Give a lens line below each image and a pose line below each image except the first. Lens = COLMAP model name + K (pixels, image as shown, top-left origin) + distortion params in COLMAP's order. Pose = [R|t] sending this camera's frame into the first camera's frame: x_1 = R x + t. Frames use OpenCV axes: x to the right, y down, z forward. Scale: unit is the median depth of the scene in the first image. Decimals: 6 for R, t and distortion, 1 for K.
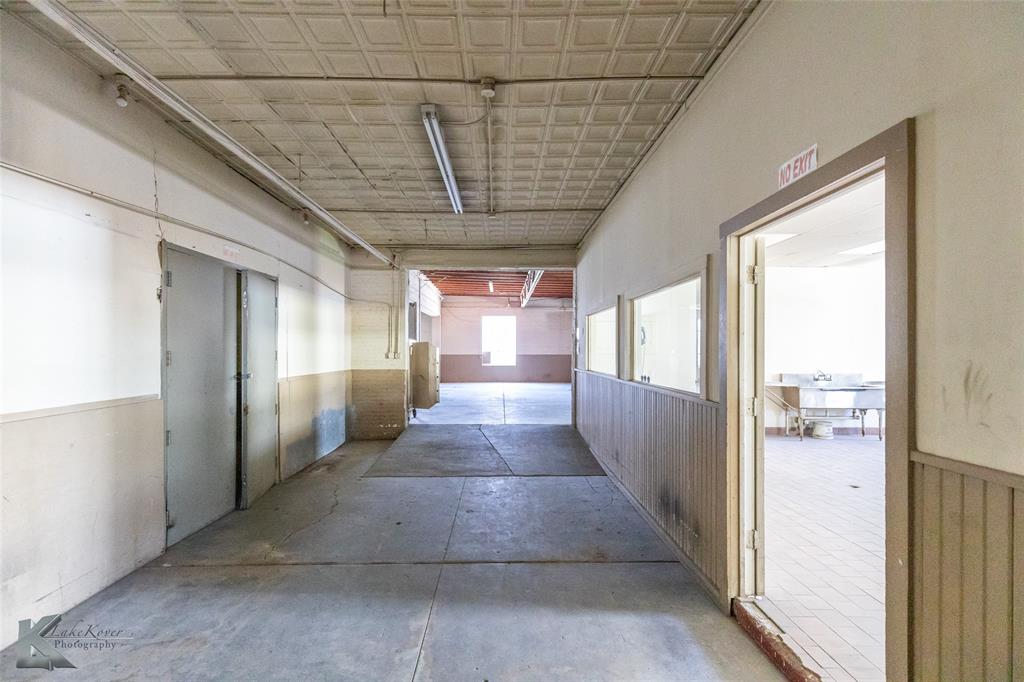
lens RADIAL K [[465.6, 0, 511.7], [0, 465.6, 343.1], [0, 0, 1]] dist [0.001557, -0.000915]
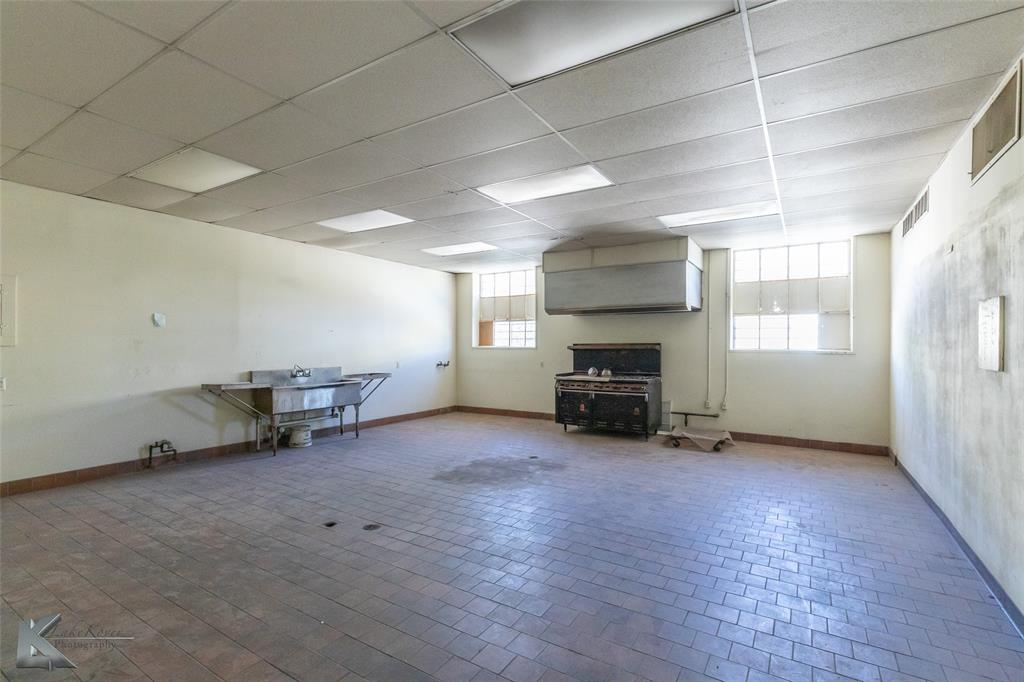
lens RADIAL K [[465.6, 0, 516.0], [0, 465.6, 341.6], [0, 0, 1]] dist [0.001557, -0.000915]
pose [[0.537333, 0.002737, 0.843366, 0.175726], [-0.006822, 0.999976, 0.001102, 0.013535], [-0.843342, -0.006345, 0.537339, 0.232974]]
